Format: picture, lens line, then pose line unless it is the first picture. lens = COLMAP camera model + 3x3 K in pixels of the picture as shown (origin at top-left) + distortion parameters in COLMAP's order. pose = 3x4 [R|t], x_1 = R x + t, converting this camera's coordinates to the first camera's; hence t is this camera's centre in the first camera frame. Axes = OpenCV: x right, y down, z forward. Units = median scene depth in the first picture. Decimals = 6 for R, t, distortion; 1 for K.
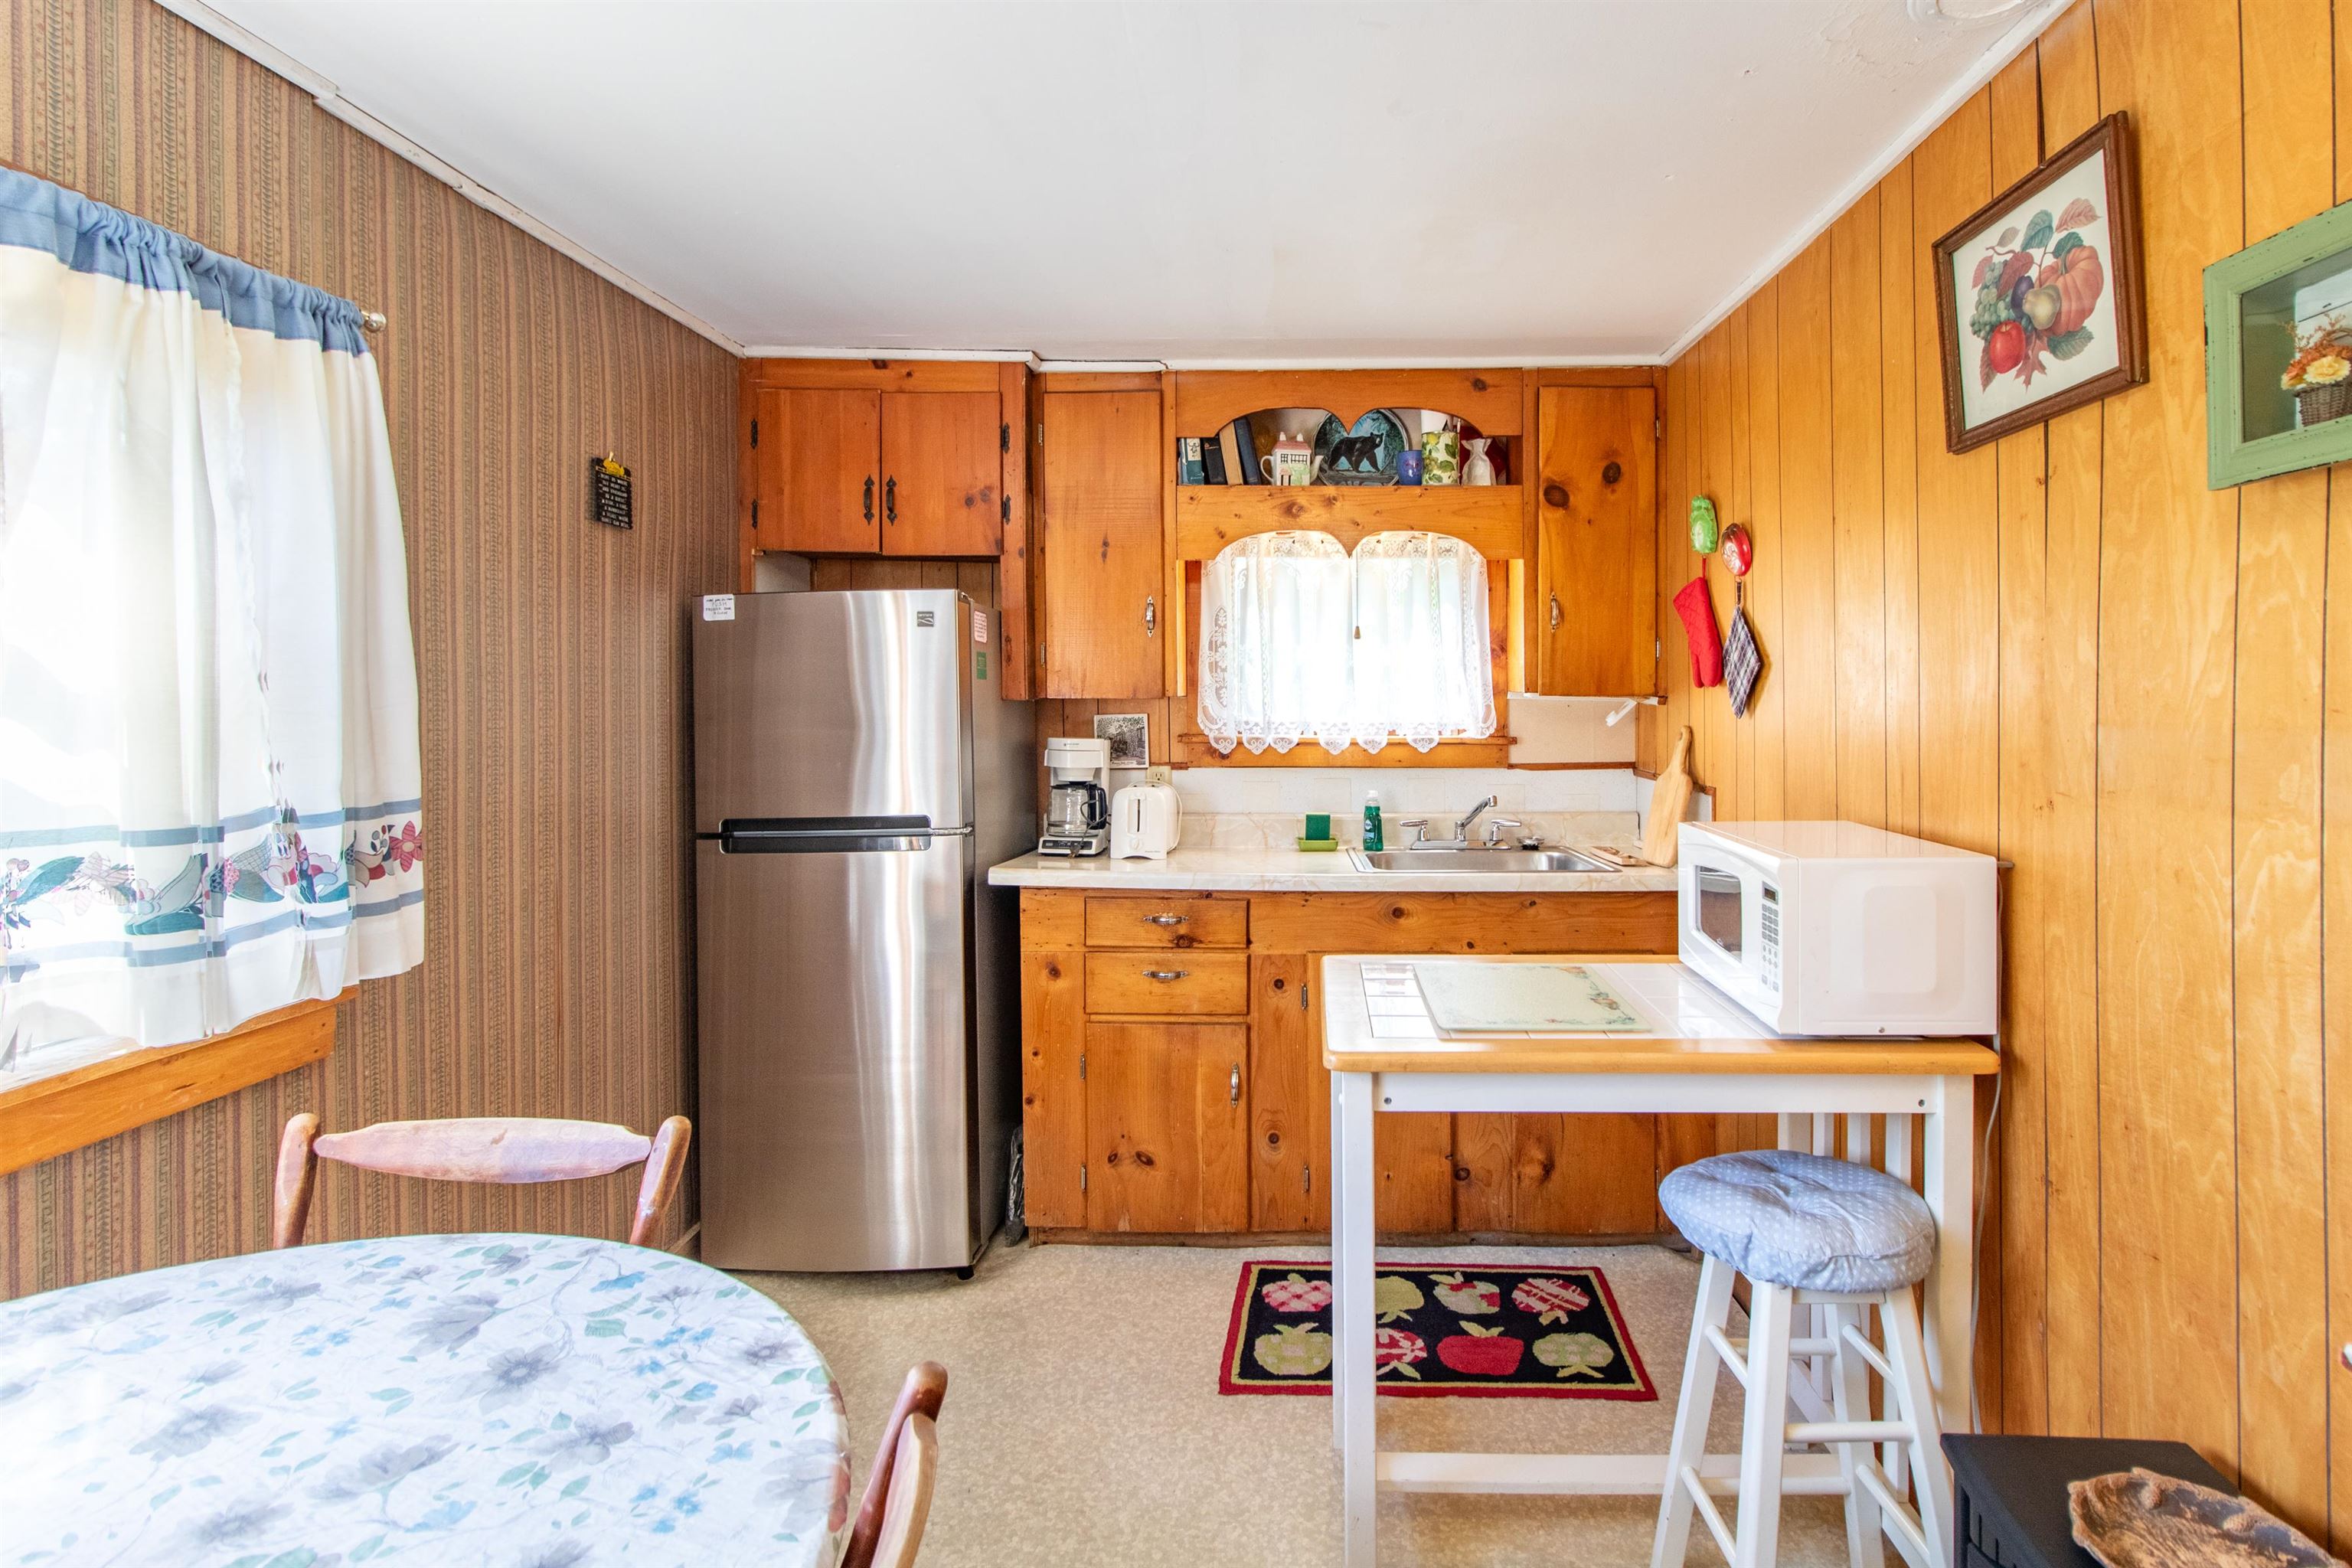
lens RADIAL K [[1117.0, 0, 1175.2], [0, 1117.0, 706.1], [0, 0, 1]] dist [0.003931, 0.001997]
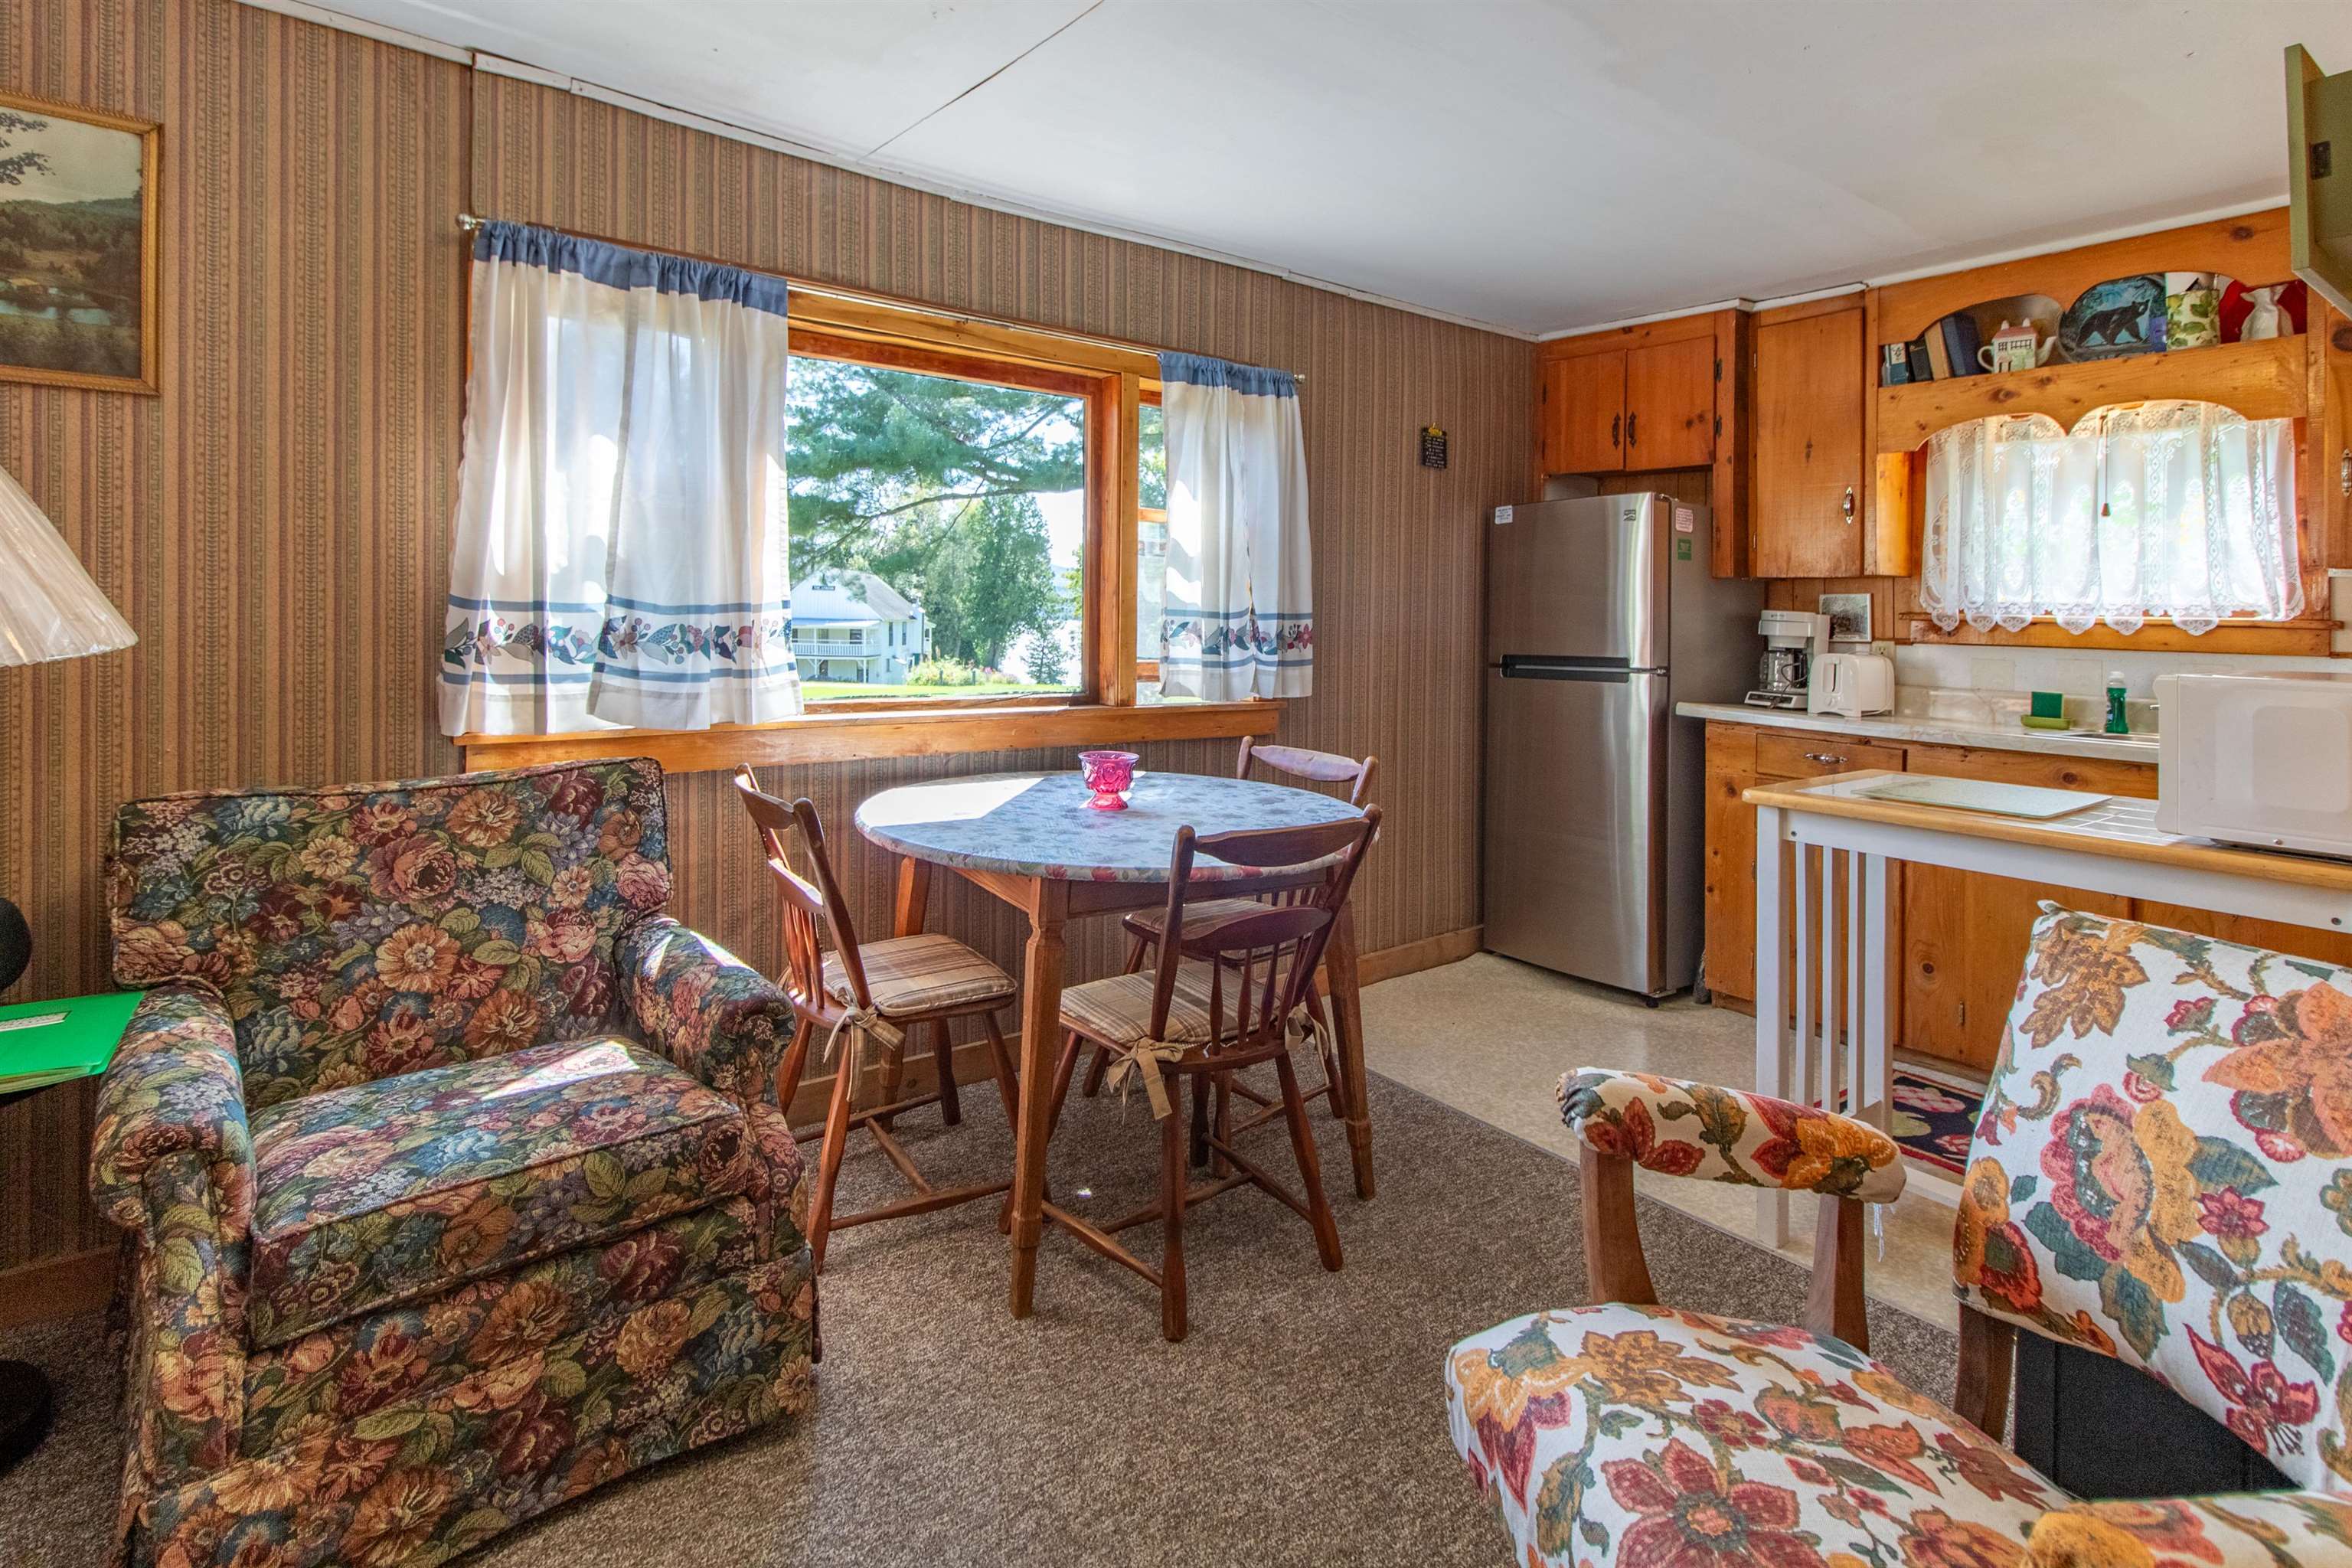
lens RADIAL K [[1117.0, 0, 1175.2], [0, 1117.0, 706.1], [0, 0, 1]] dist [0.003931, 0.001997]
pose [[0.628723, 0.080620, -0.773439, 0.474692], [-0.034423, 0.996522, 0.075891, 0.066942], [0.776867, -0.021090, 0.629311, -0.296520]]
